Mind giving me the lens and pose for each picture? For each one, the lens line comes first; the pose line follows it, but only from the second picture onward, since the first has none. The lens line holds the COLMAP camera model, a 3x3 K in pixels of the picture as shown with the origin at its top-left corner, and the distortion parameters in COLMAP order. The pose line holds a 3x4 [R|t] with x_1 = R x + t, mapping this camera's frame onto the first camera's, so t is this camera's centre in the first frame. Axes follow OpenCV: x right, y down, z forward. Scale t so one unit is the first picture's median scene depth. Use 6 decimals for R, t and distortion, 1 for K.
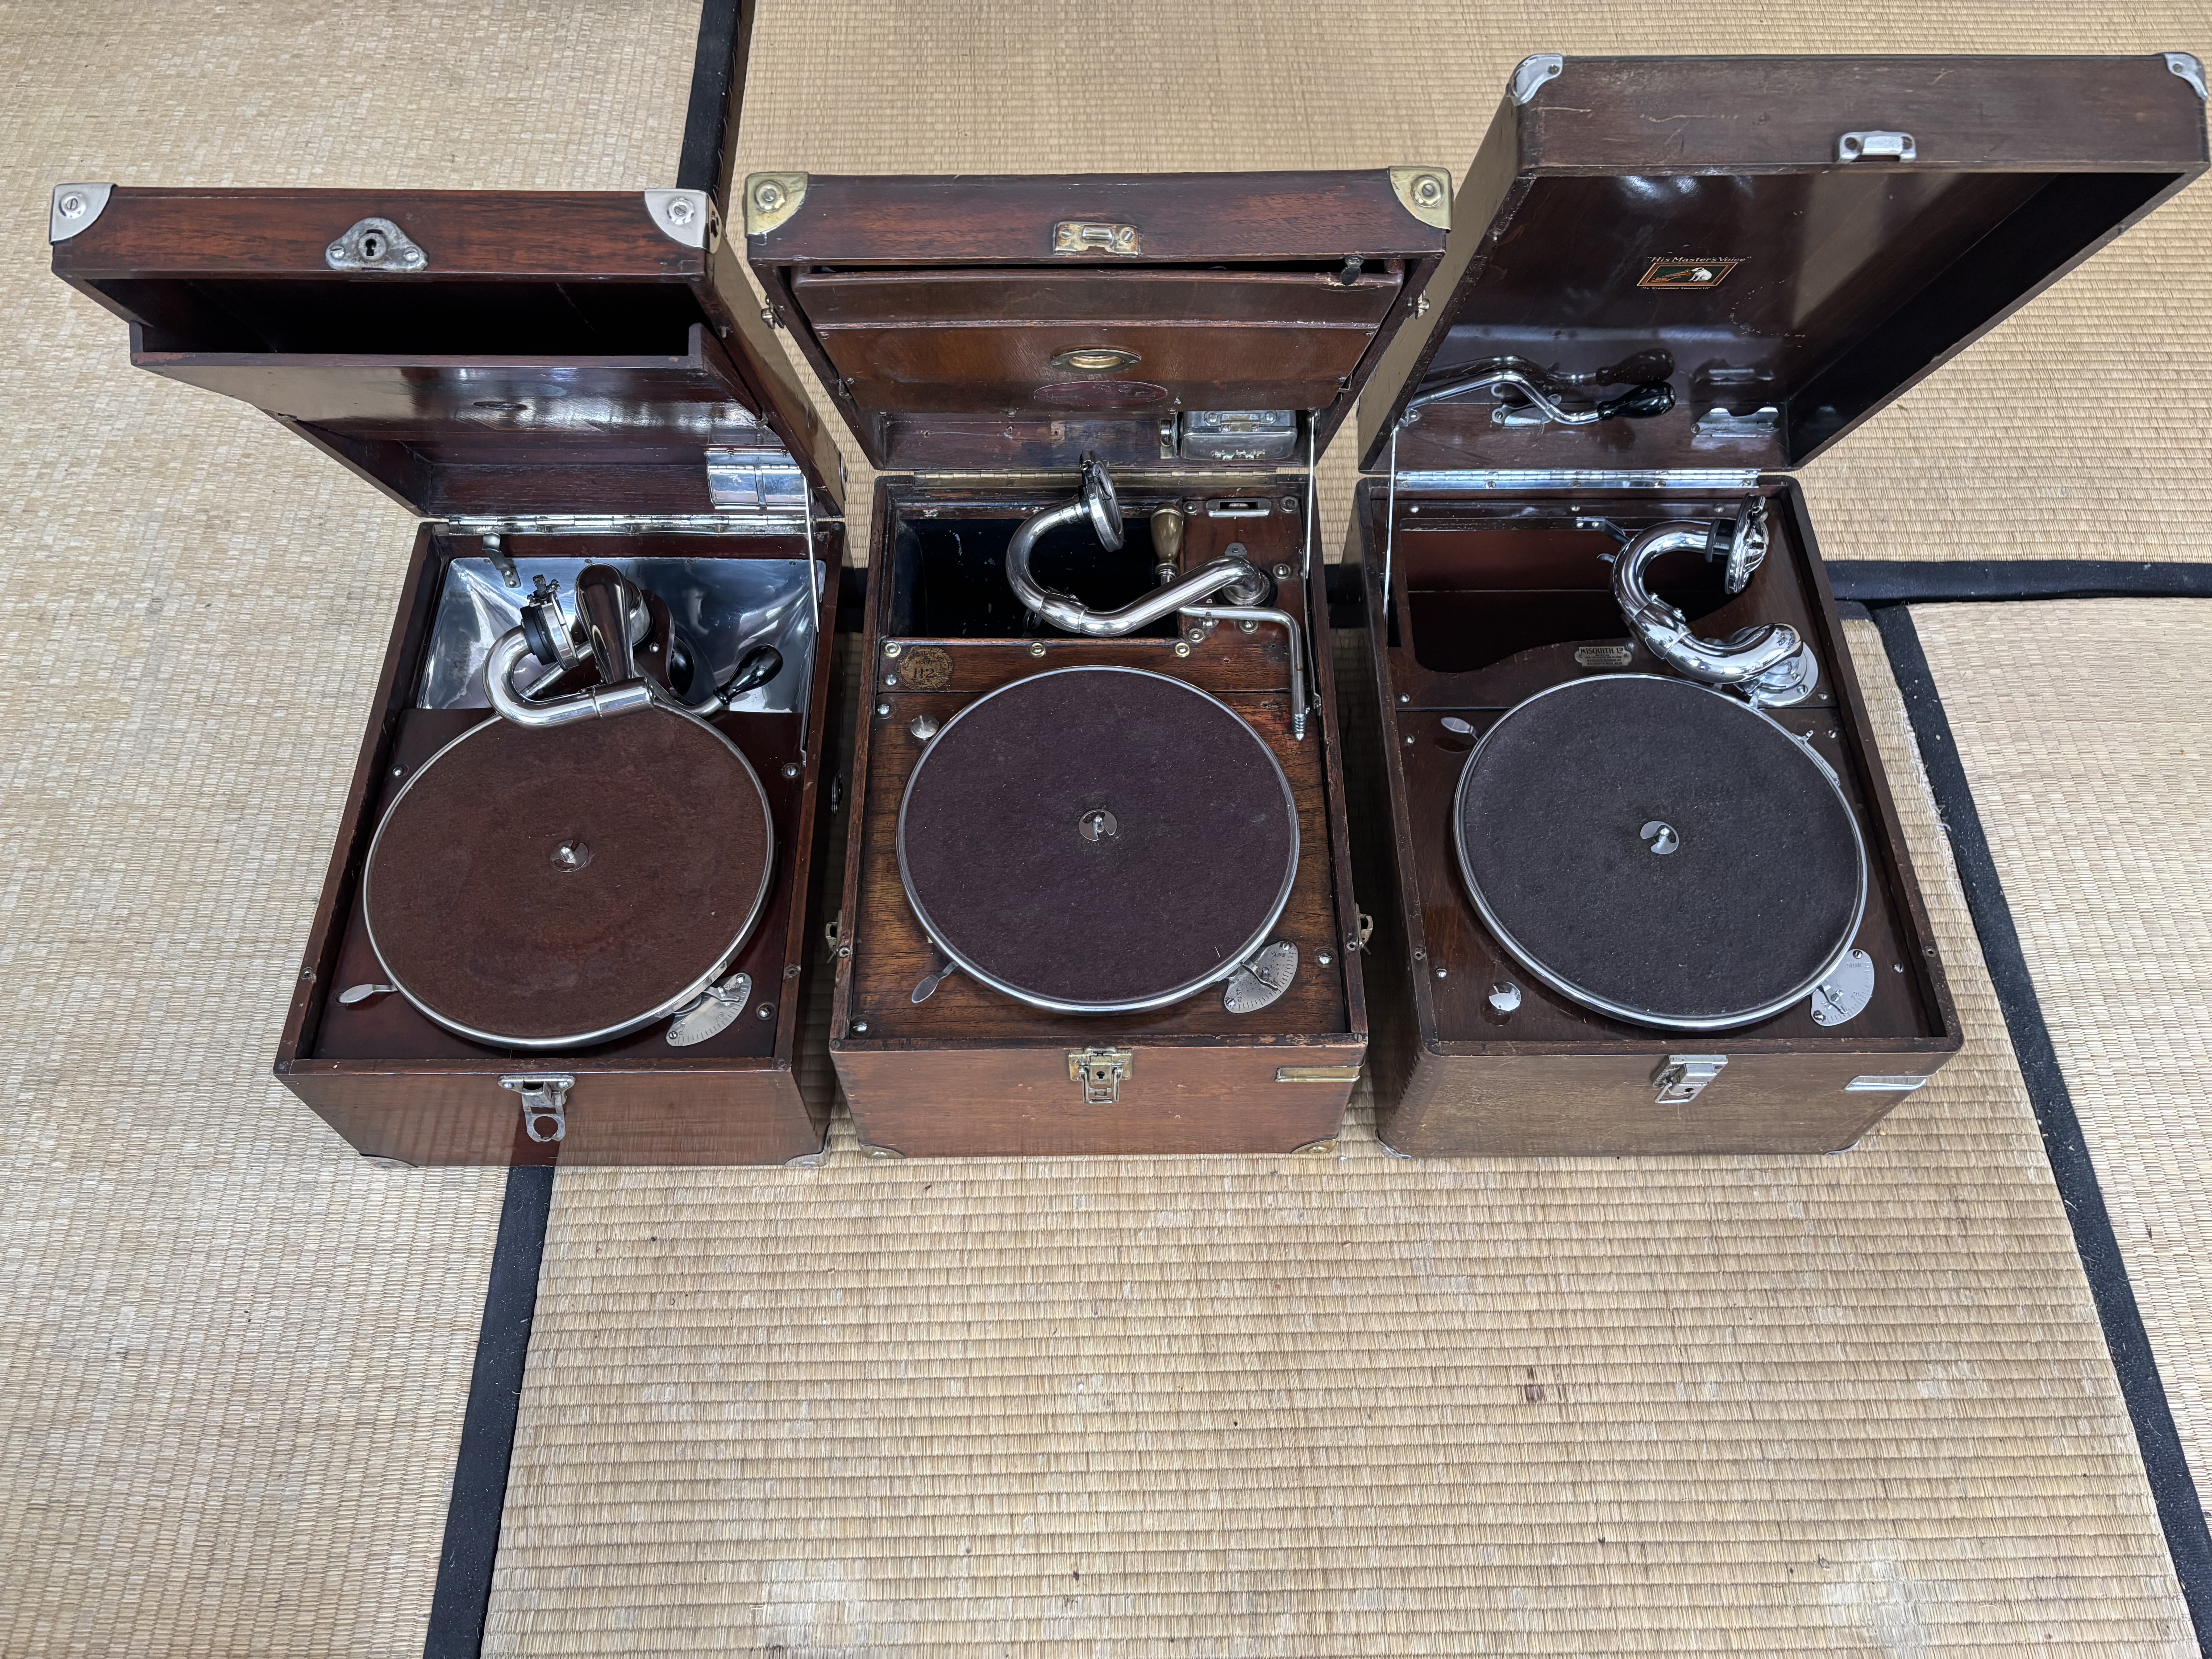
lens RADIAL K [[1596.8, 0, 1106.0], [0, 1596.8, 829.5], [0, 0, 1]] dist [-0.001566, -0.001062]
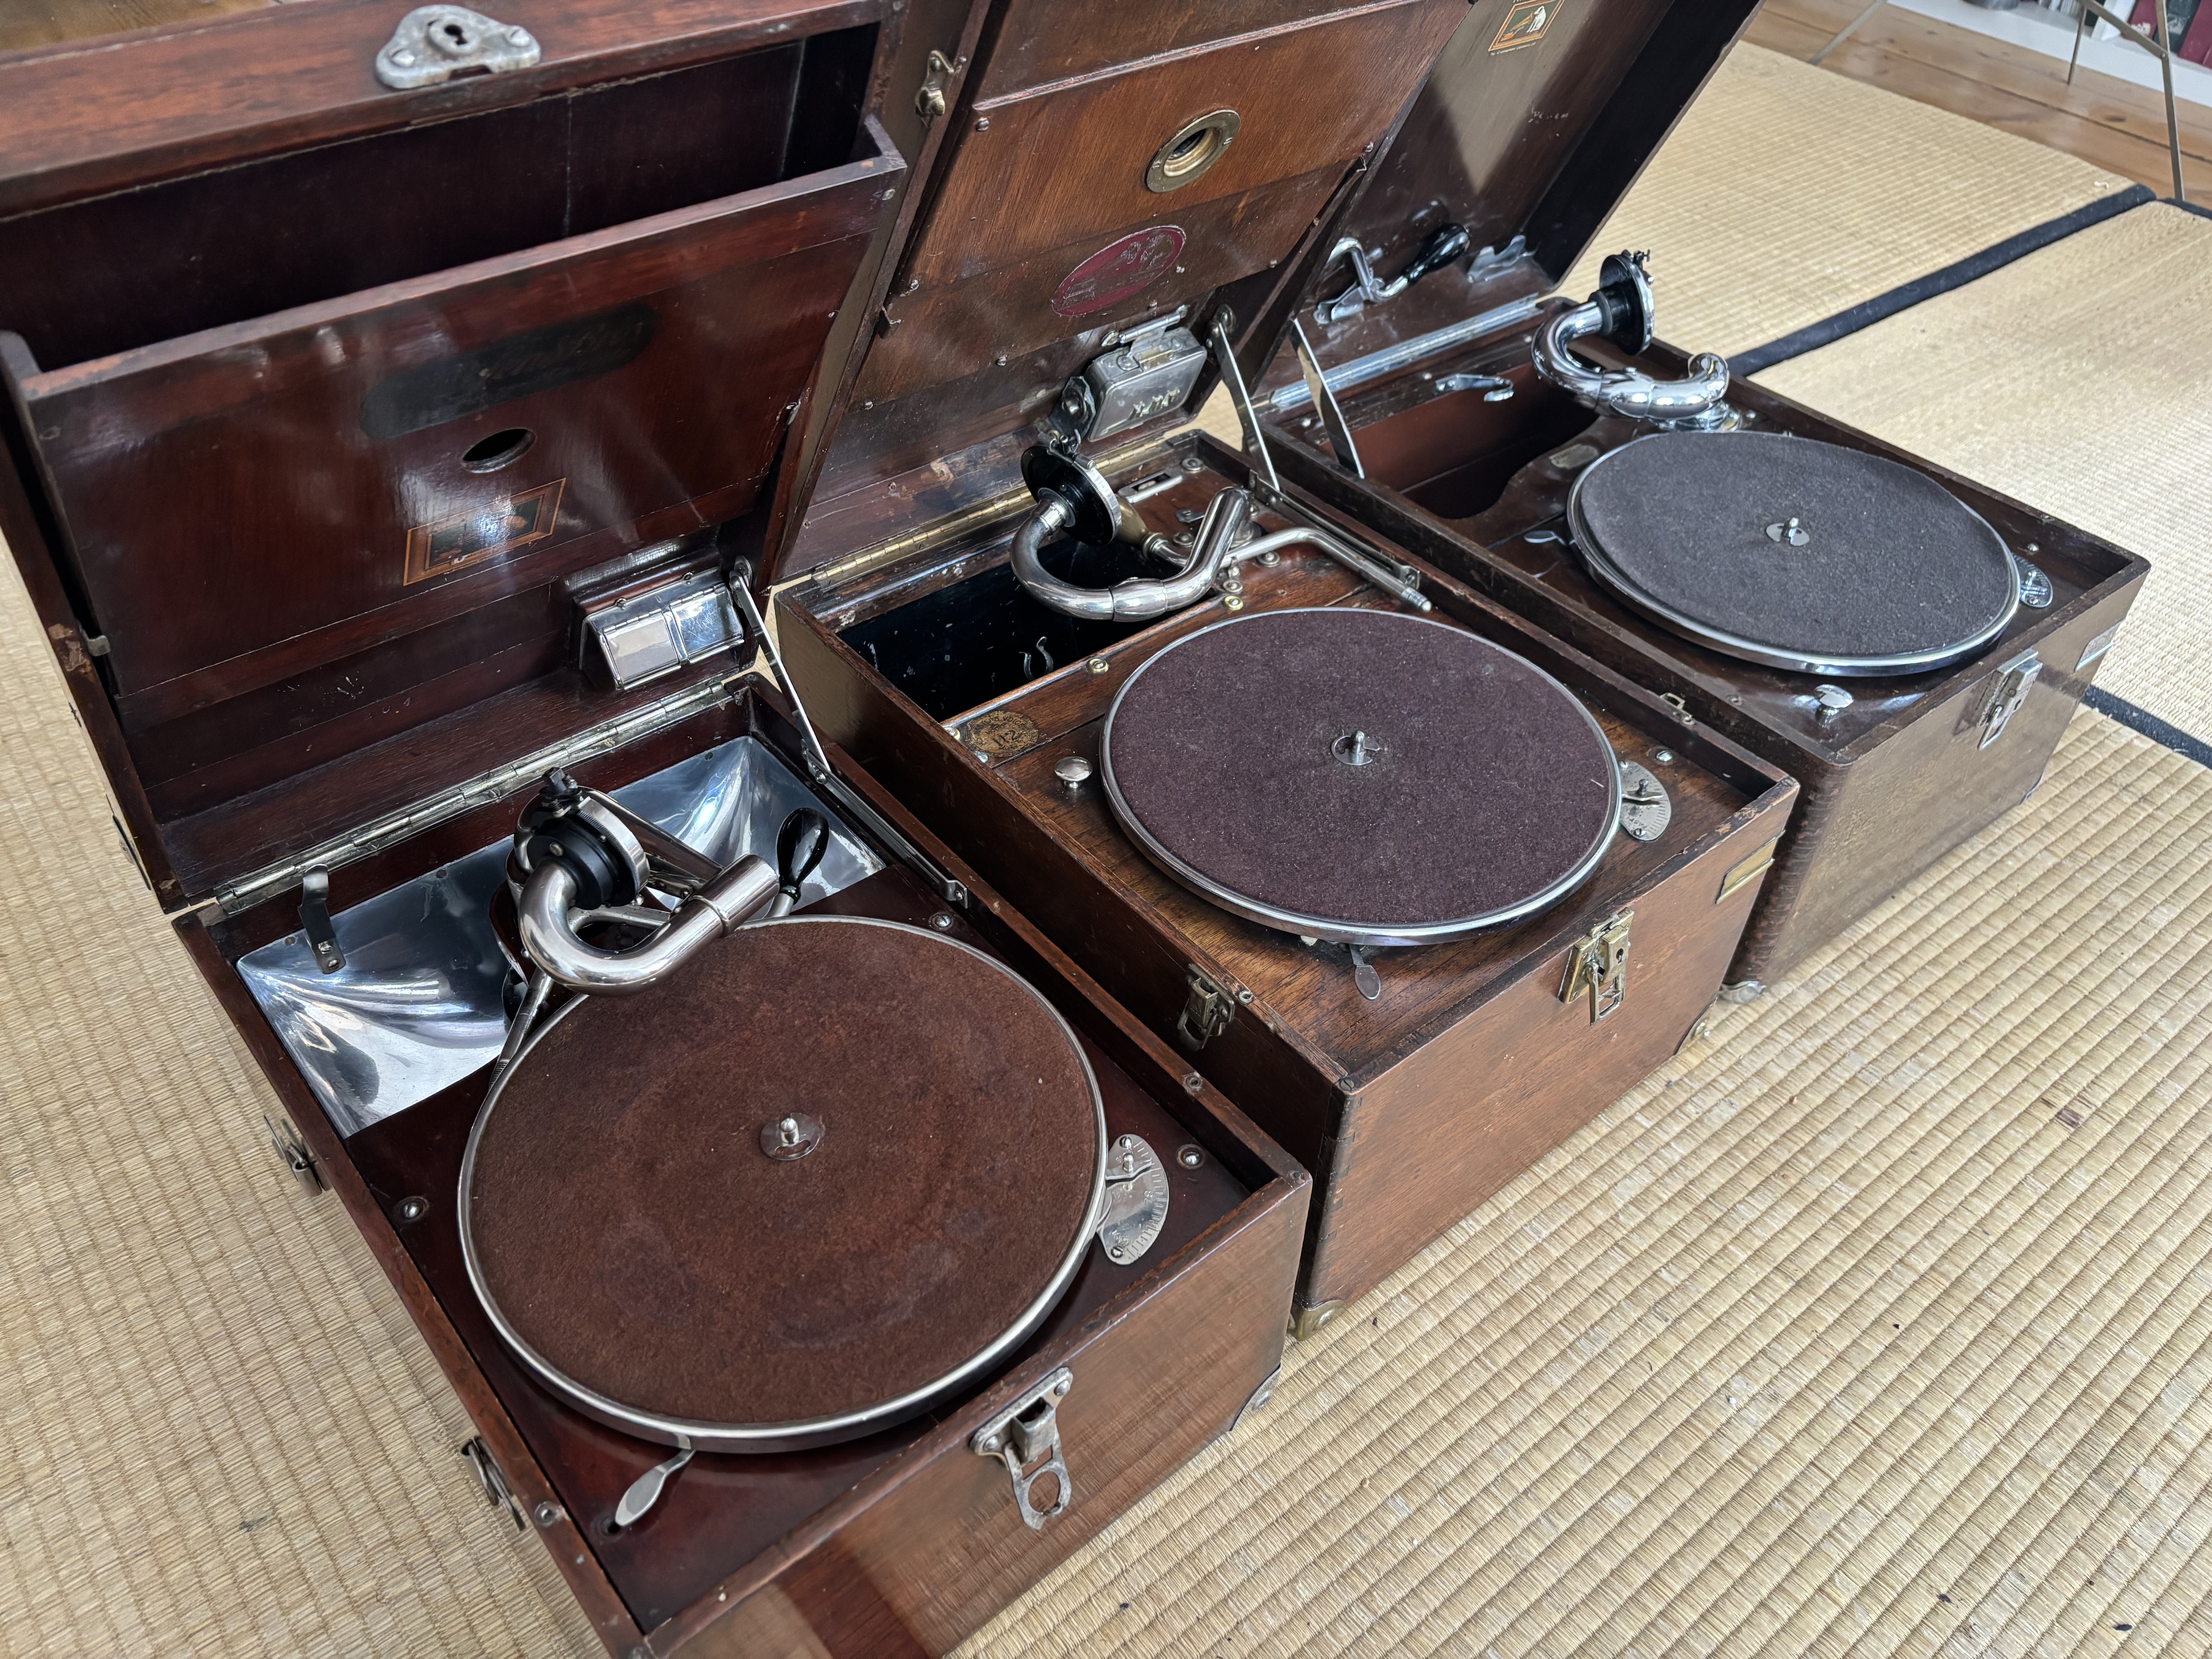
lens RADIAL K [[1596.8, 0, 1106.0], [0, 1596.8, 829.5], [0, 0, 1]] dist [-0.001566, -0.001062]
pose [[0.811710, -0.422175, 0.403603, -0.433711], [0.505357, 0.854107, -0.122945, 0.063164], [-0.292816, 0.303759, 0.906636, 0.322572]]
